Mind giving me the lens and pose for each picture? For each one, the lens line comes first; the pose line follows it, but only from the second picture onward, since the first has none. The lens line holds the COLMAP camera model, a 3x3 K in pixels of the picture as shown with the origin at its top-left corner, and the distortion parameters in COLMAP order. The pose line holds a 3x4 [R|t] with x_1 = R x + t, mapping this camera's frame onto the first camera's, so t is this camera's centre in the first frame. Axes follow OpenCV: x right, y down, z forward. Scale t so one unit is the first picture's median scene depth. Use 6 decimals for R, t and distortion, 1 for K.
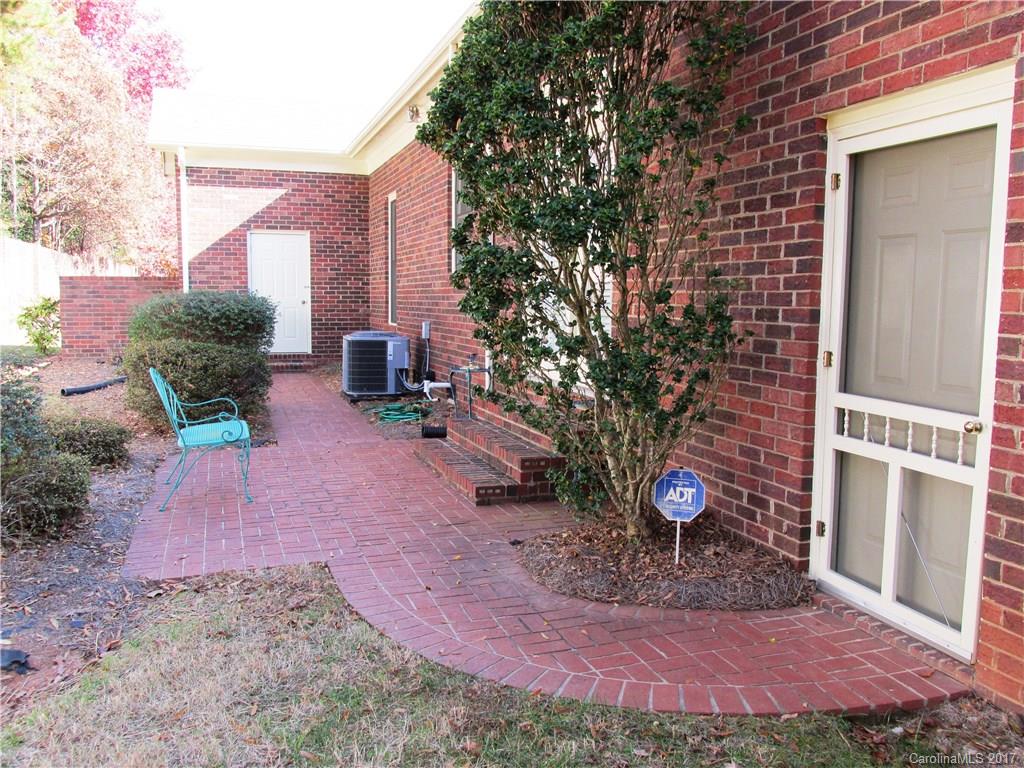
lens RADIAL K [[853.6, 0, 507.0], [0, 853.6, 388.5], [0, 0, 1]] dist [-0.029822, 0.011740]
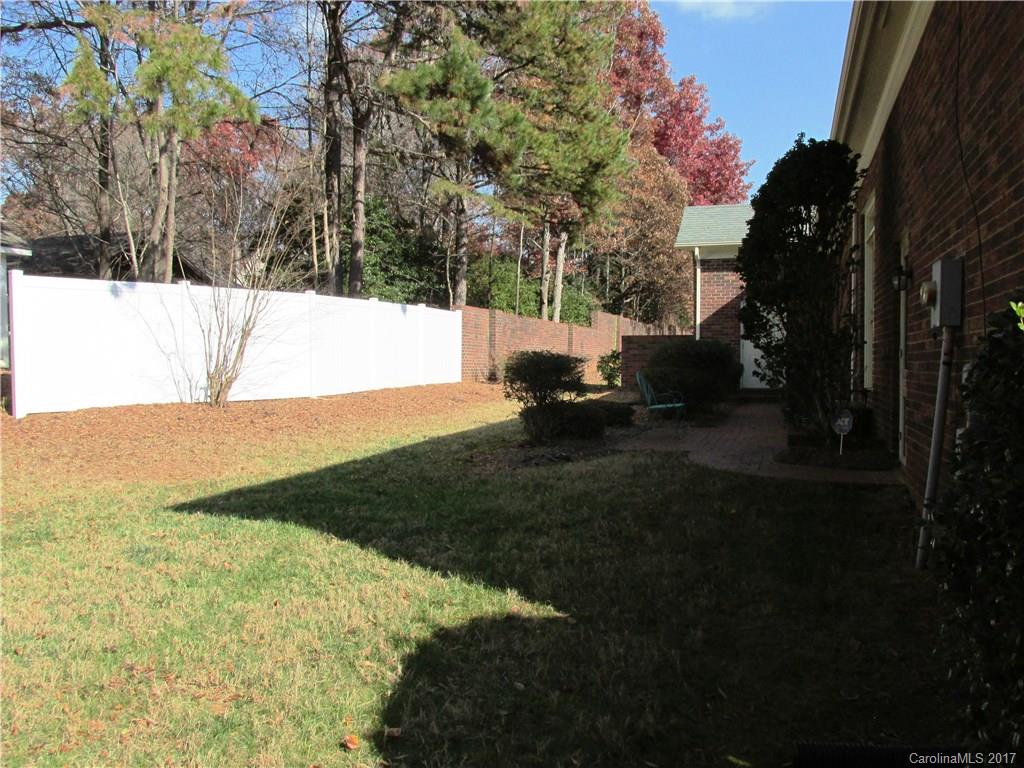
lens RADIAL K [[853.6, 0, 511.1], [0, 853.6, 382.3], [0, 0, 1]] dist [-0.029822, 0.011740]
pose [[0.800682, 0.009260, -0.599019, 0.101842], [-0.059498, 0.996166, -0.064129, 0.026873], [0.596128, 0.086987, 0.798163, -0.147392]]
